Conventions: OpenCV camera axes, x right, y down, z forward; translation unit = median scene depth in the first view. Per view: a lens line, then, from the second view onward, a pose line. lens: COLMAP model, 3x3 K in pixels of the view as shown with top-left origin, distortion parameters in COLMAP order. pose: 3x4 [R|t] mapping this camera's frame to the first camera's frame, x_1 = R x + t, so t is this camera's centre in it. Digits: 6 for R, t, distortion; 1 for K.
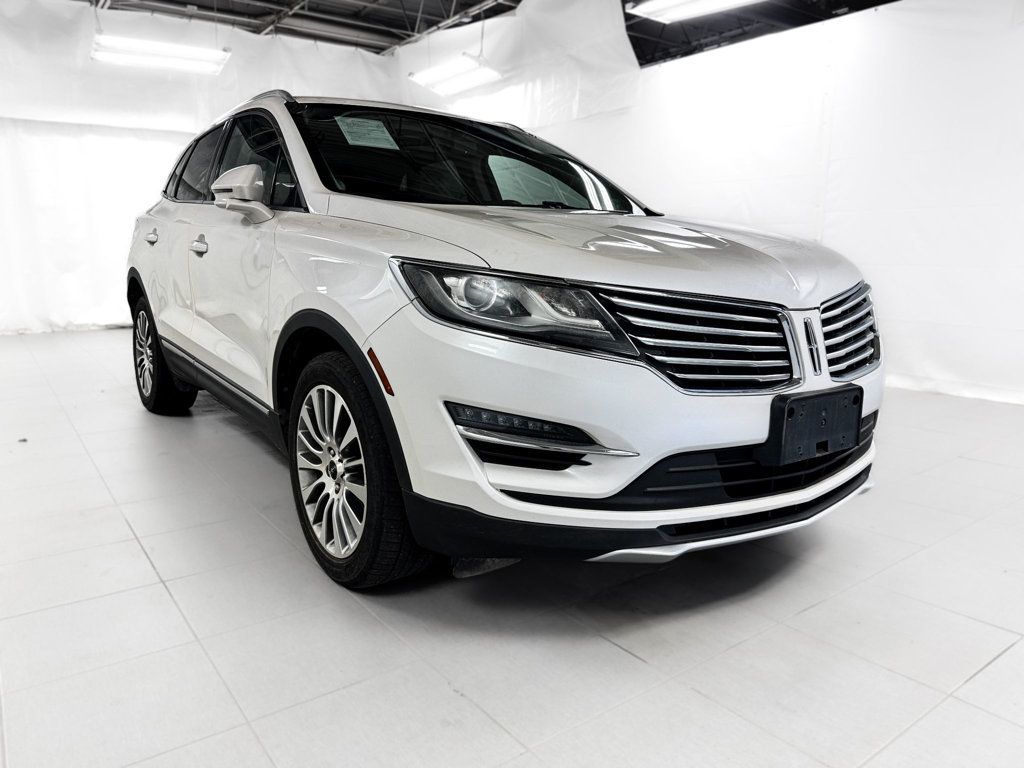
lens RADIAL K [[732.2, 0, 512.0], [0, 732.2, 384.0], [0, 0, 1]] dist [0.008356, -0.002114]
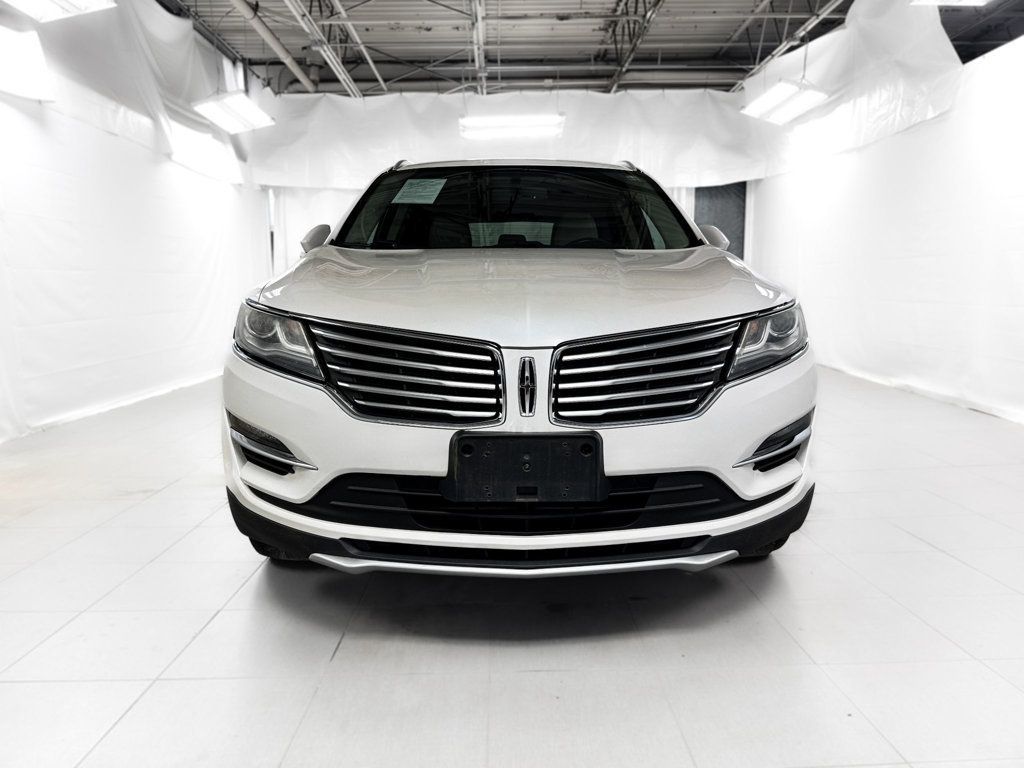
lens RADIAL K [[749.5, 0, 512.0], [0, 749.5, 384.0], [0, 0, 1]] dist [0.009671, -0.008525]
pose [[0.828149, 0.053284, -0.557969, 0.218787], [-0.083485, 0.996093, -0.028786, -0.005658], [0.554255, 0.070421, 0.829362, 0.038796]]
